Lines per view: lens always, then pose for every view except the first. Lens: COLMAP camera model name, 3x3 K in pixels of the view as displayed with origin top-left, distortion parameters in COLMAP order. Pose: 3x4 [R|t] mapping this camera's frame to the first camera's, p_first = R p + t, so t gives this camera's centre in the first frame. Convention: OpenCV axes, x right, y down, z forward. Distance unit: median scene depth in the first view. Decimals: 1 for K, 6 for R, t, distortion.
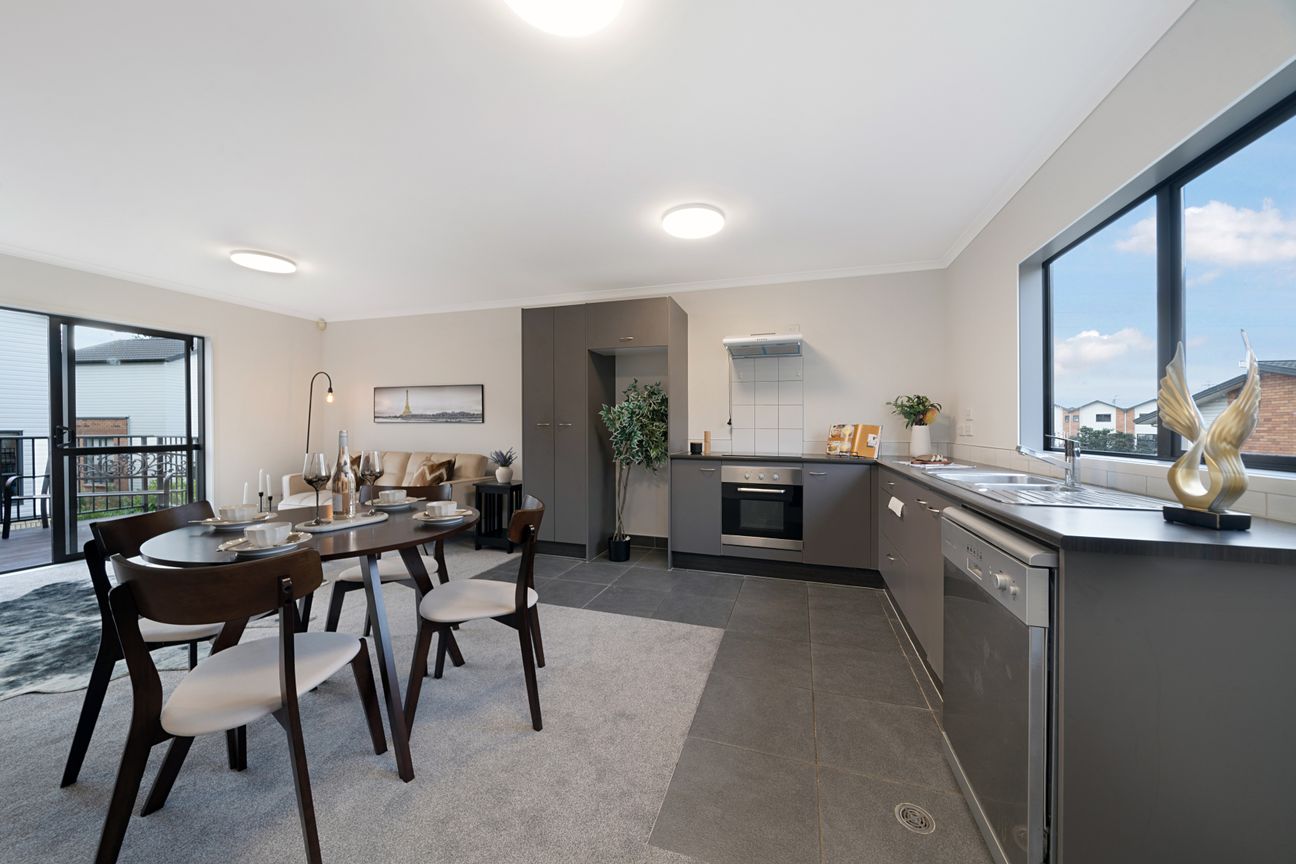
lens RADIAL K [[456.1, 0, 648.0], [0, 456.1, 432.0], [0, 0, 1]] dist [-0.005795, 0.000121]
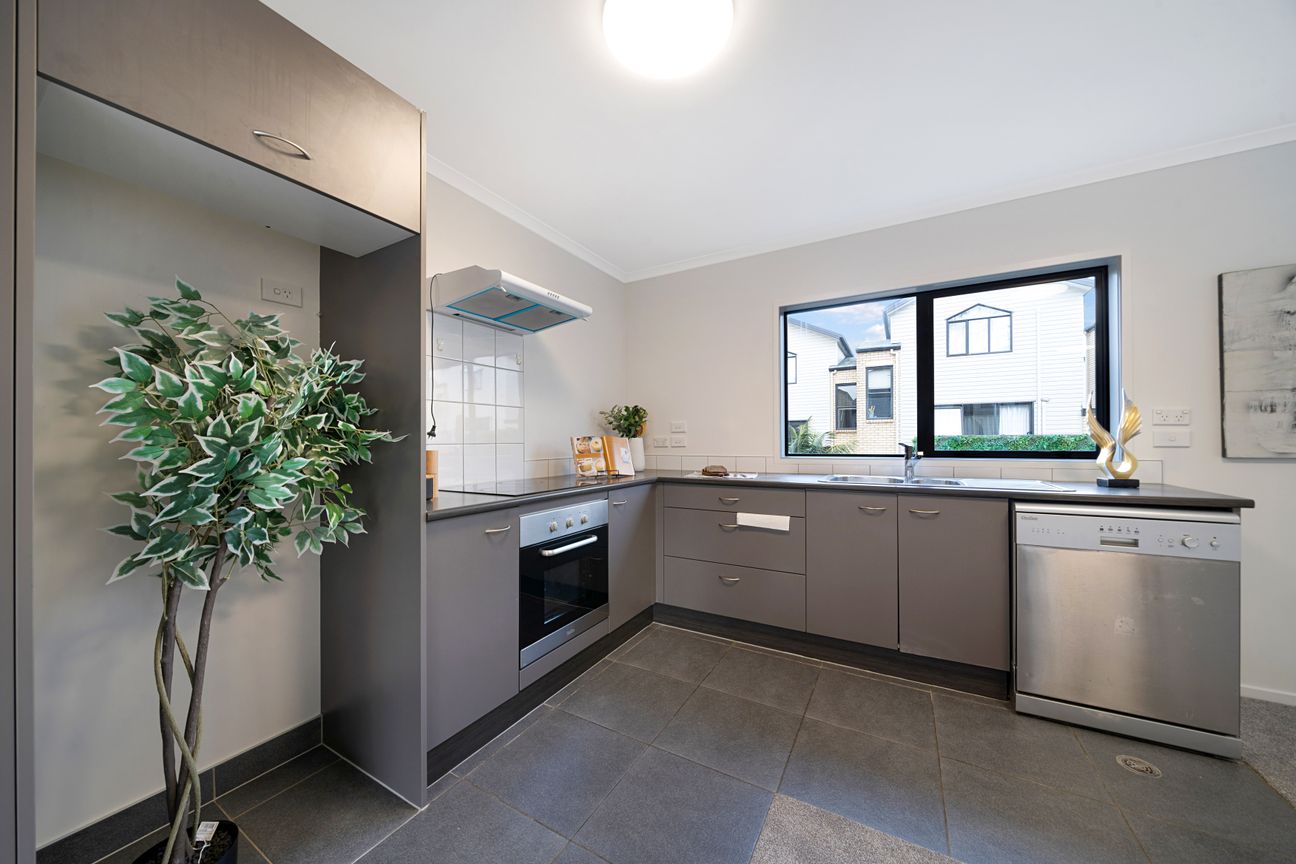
lens RADIAL K [[438.2, 0, 648.0], [0, 438.2, 432.0], [0, 0, 1]] dist [-0.022280, -0.000015]
pose [[0.200822, 0.013335, 0.979537, -0.227502], [0.016570, 0.999718, -0.017007, -0.007606], [-0.979488, 0.019646, 0.200545, 0.592952]]
